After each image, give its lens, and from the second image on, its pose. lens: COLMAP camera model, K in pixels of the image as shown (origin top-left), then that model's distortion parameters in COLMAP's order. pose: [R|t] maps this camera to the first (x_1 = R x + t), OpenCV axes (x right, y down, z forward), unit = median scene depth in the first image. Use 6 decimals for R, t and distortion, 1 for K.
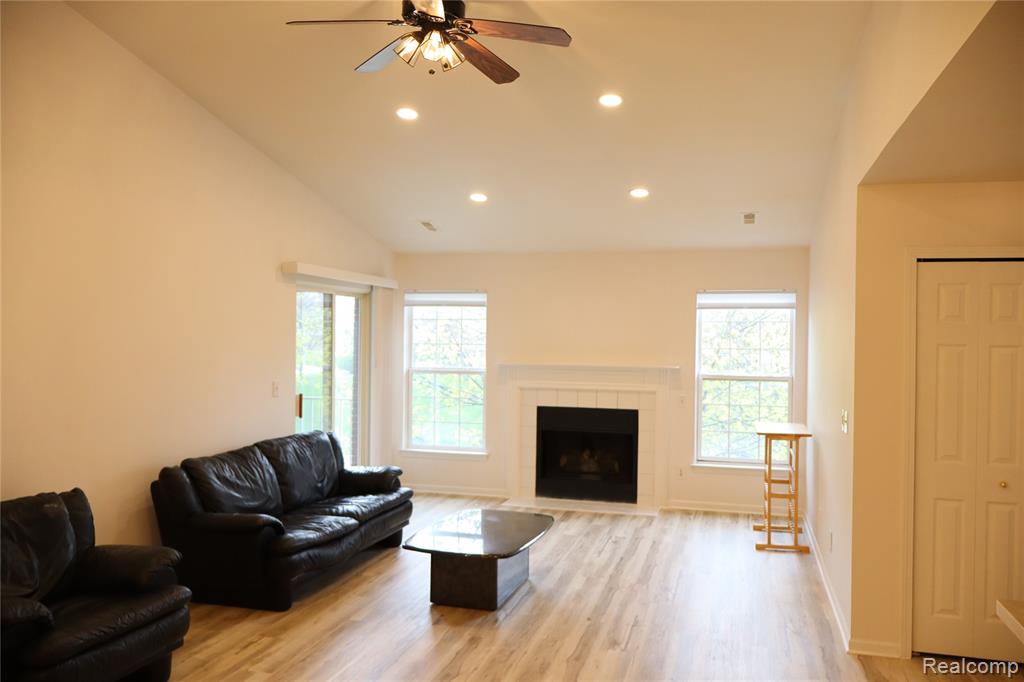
lens RADIAL K [[853.3, 0, 518.5], [0, 853.3, 342.3], [0, 0, 1]] dist [-0.005369, 0.010750]
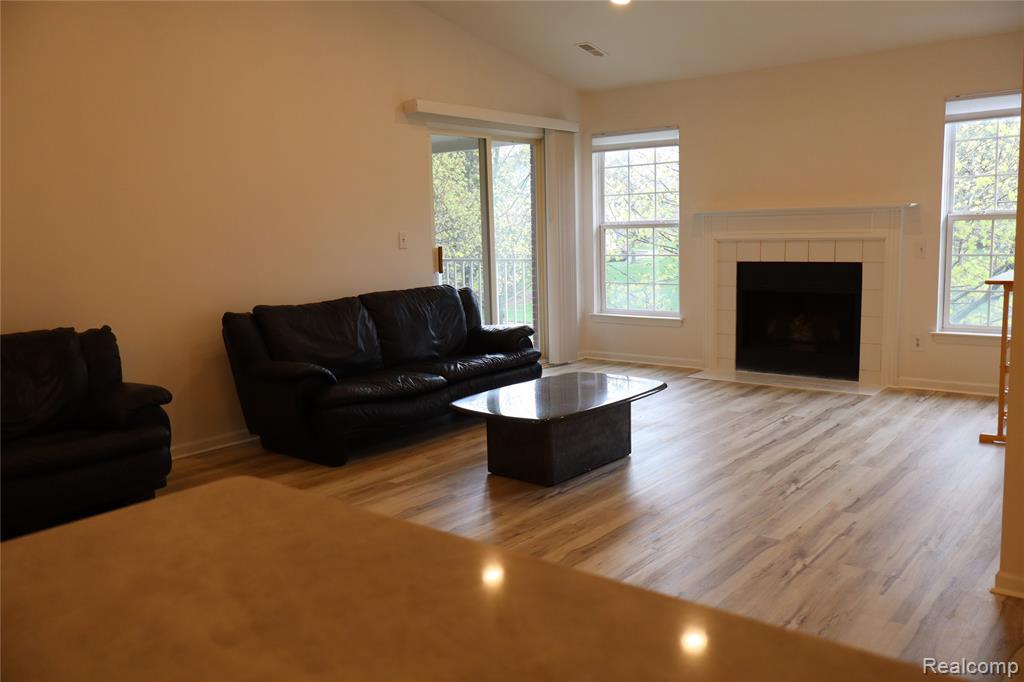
lens RADIAL K [[853.3, 0, 516.1], [0, 853.3, 343.6], [0, 0, 1]] dist [-0.005369, 0.010750]
pose [[0.912308, 0.018224, -0.409099, 0.181935], [0.036022, 0.991565, 0.124502, 0.046611], [0.407917, -0.128321, 0.903956, 0.163456]]
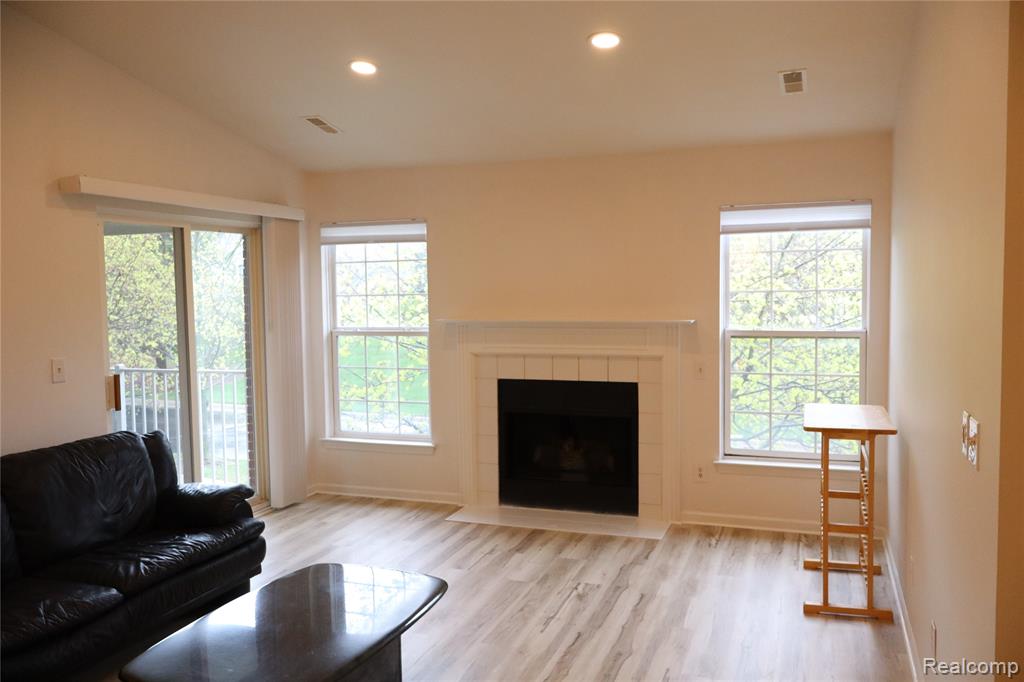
lens RADIAL K [[853.3, 0, 516.0], [0, 853.3, 342.9], [0, 0, 1]] dist [-0.005369, 0.010750]
pose [[0.995931, -0.021041, -0.087628, 0.108953], [0.026280, 0.997908, 0.059070, 0.003133], [0.086201, -0.061132, 0.994400, 0.319524]]
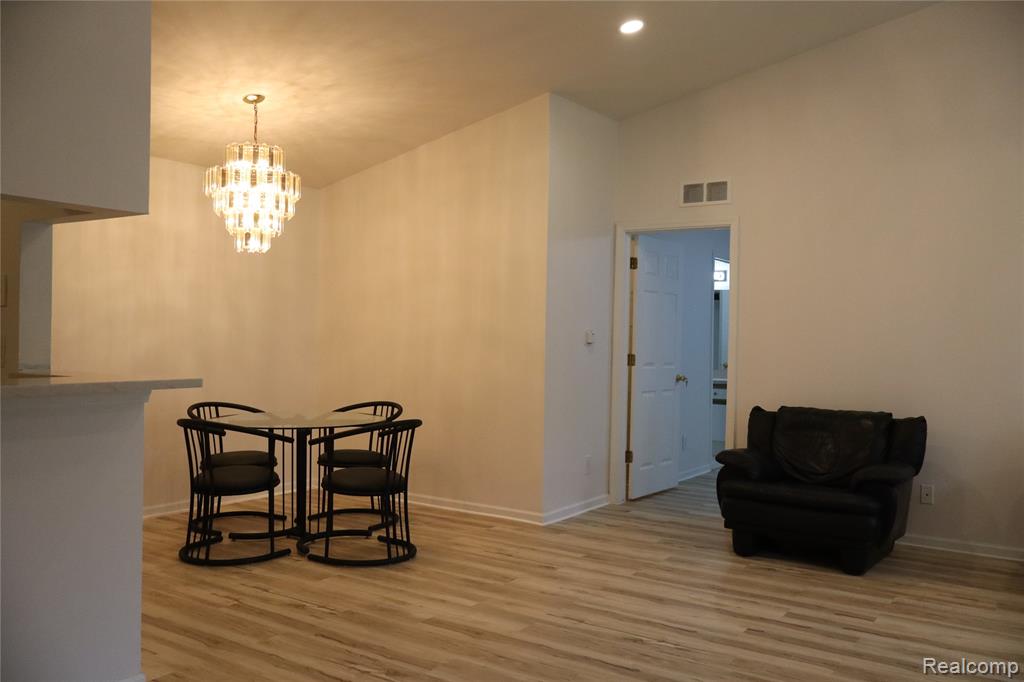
lens RADIAL K [[853.3, 0, 517.0], [0, 853.3, 341.1], [0, 0, 1]] dist [-0.005369, 0.010750]
pose [[-0.319508, -0.014598, -0.947471, 0.433093], [-0.032283, 0.999469, -0.004512, 0.049542], [0.947034, 0.029146, -0.319809, 0.470312]]
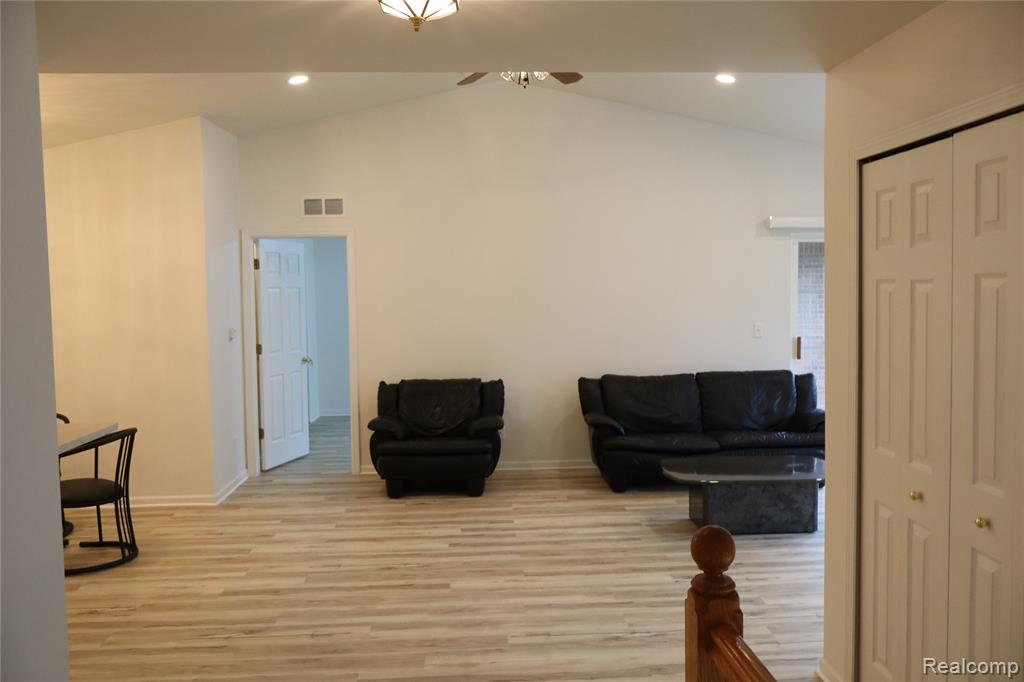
lens RADIAL K [[853.3, 0, 519.6], [0, 853.3, 342.4], [0, 0, 1]] dist [-0.005369, 0.010750]
pose [[0.316812, 0.044453, -0.947446, 0.599887], [0.010075, 0.998687, 0.050226, 0.007752], [0.948435, -0.025458, 0.315948, 0.283925]]
